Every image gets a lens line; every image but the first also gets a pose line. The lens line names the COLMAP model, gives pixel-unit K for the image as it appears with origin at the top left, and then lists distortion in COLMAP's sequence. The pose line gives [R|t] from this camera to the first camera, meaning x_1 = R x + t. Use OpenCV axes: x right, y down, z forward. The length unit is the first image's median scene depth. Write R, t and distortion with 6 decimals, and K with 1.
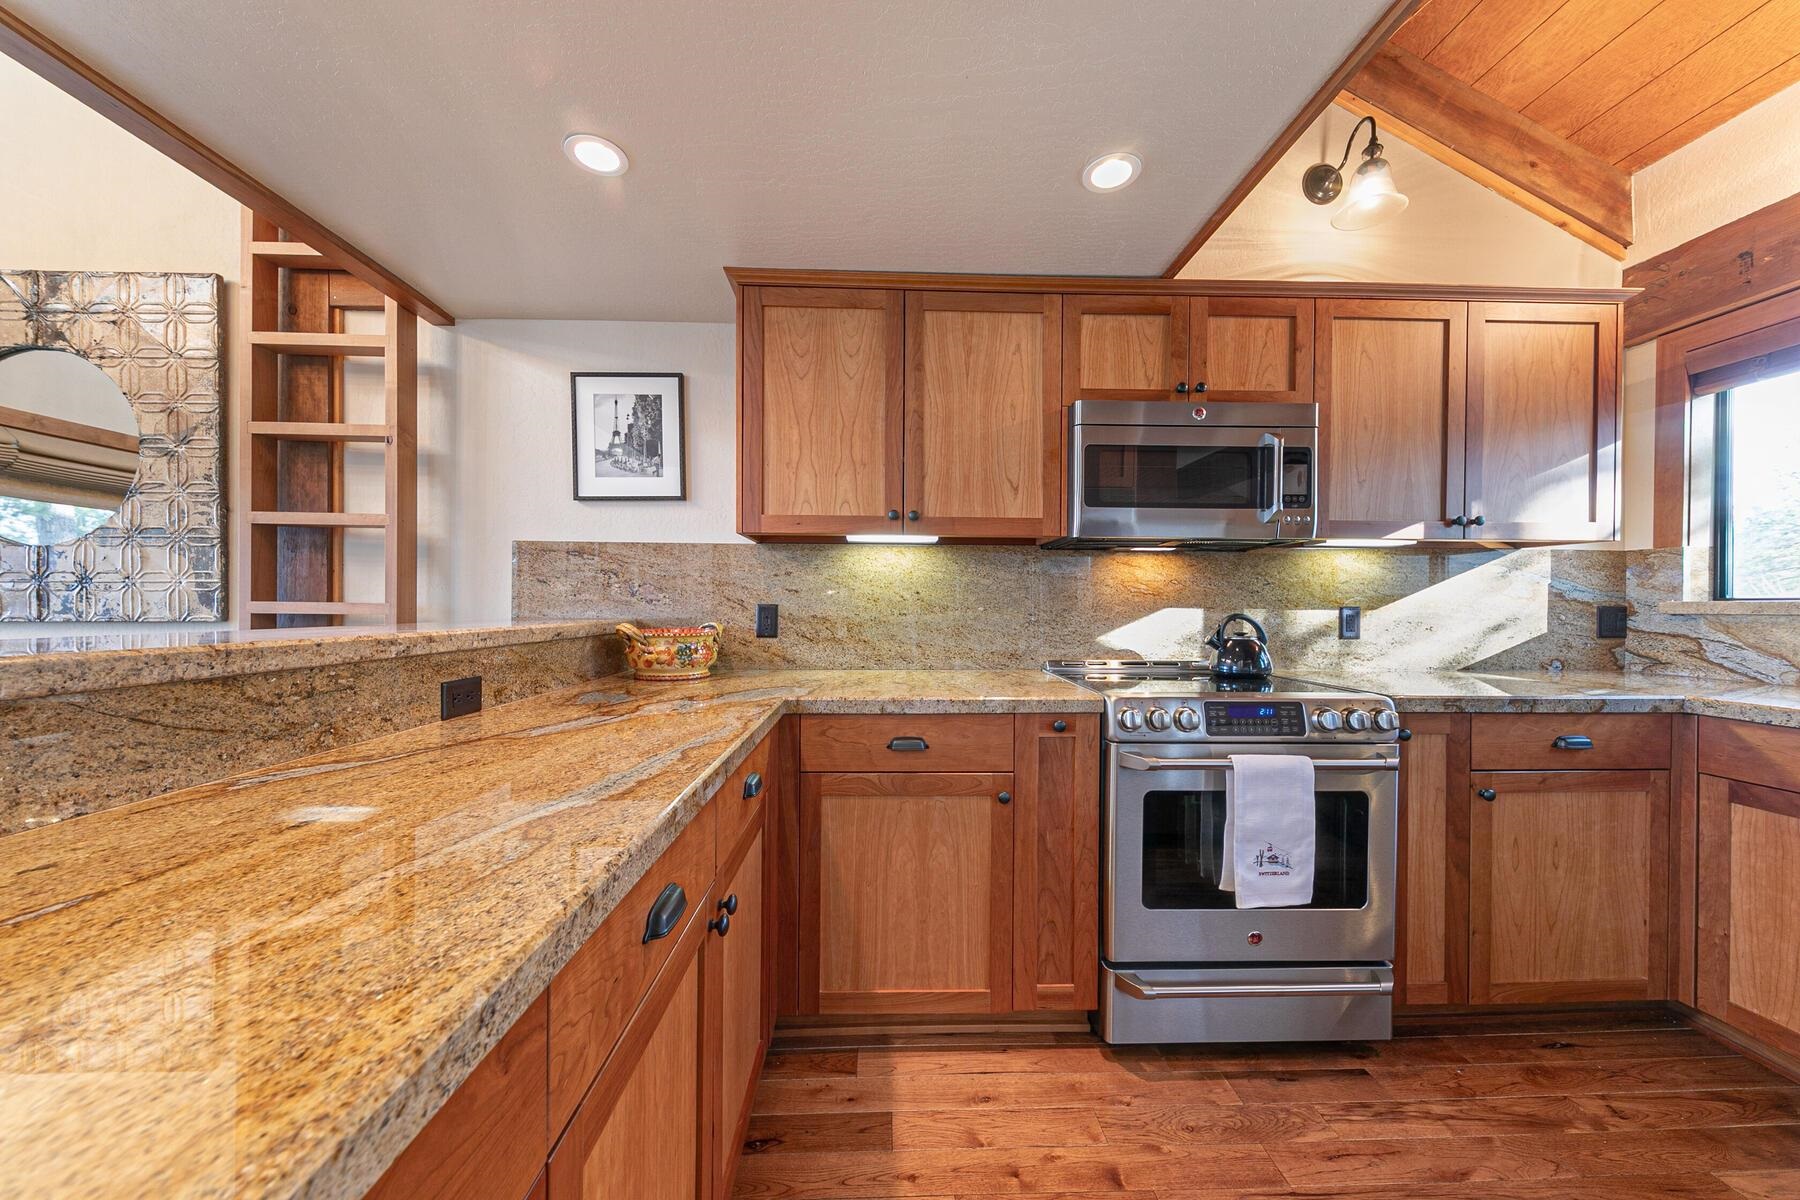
lens RADIAL K [[608.5, 0, 903.8], [0, 608.5, 608.2], [0, 0, 1]] dist [0.002026, 0.000202]
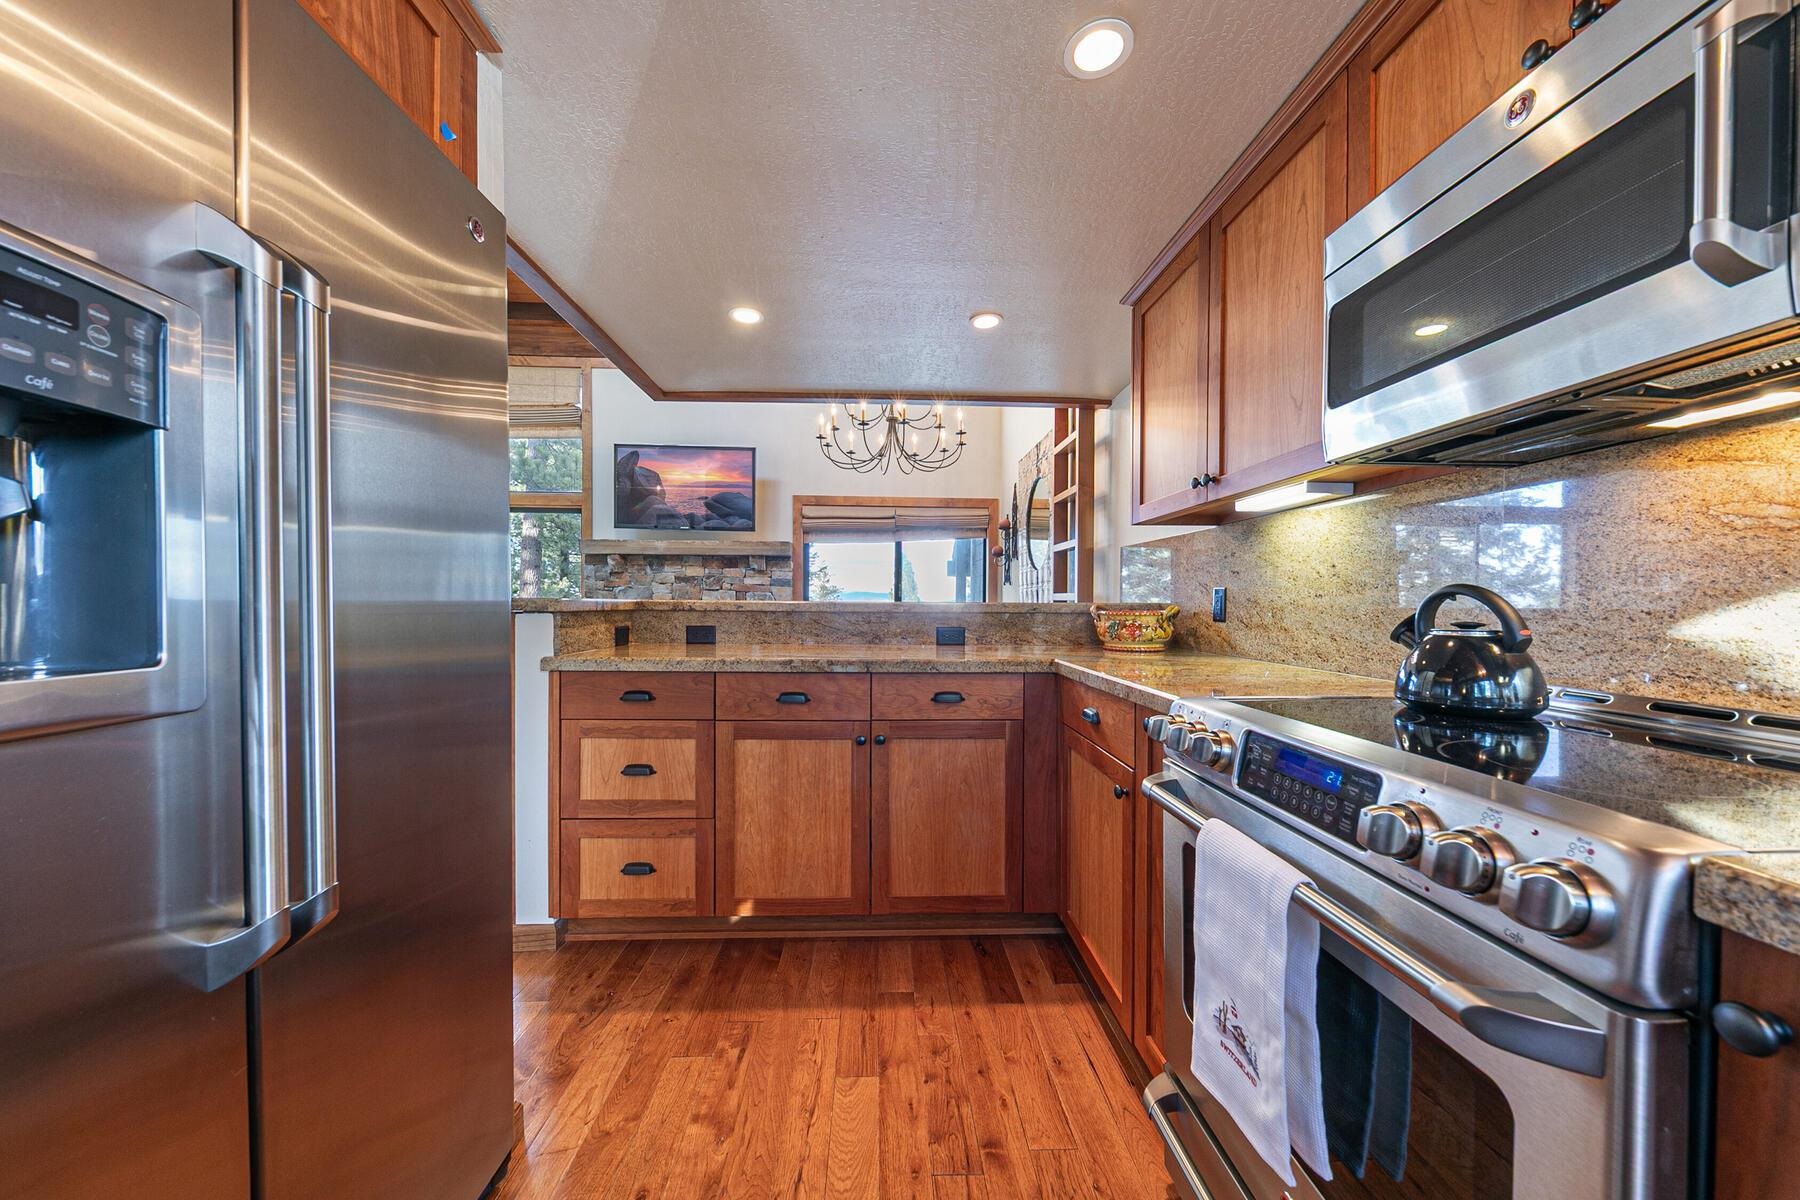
lens RADIAL K [[631.0, 0, 895.2], [0, 631.0, 608.5], [0, 0, 1]] dist [0.015219, -0.005798]
pose [[0.000322, 0.004936, -0.999988, 0.799824], [-0.009217, 0.999945, 0.004933, 0.027221], [0.999957, 0.009216, 0.000367, 0.480223]]
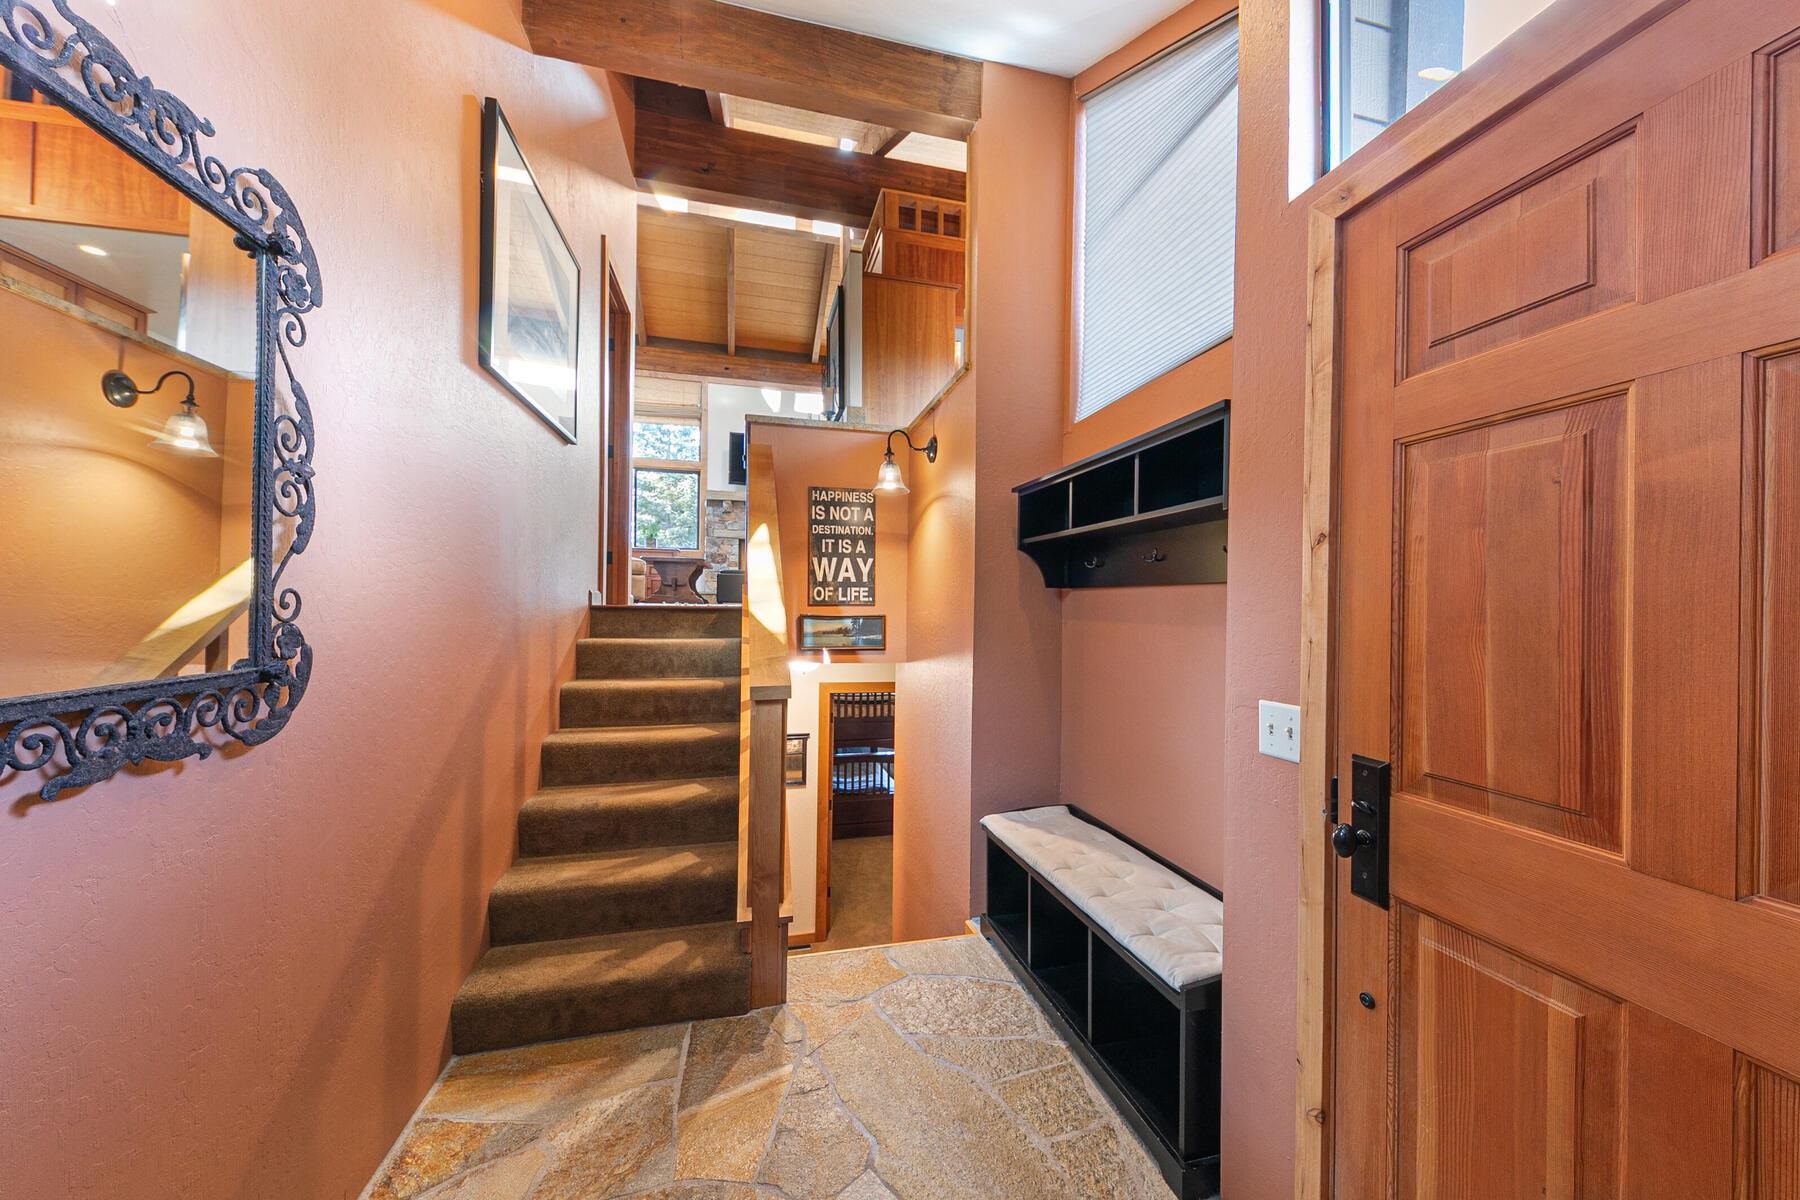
lens RADIAL K [[643.1, 0, 926.3], [0, 643.1, 611.6], [0, 0, 1]] dist [0.000449, -0.000631]
pose [[0.222044, -0.004443, -0.975027, 2.699704], [-0.013806, 0.999875, -0.007701, 0.600263], [0.974939, 0.015171, 0.221954, -0.363852]]
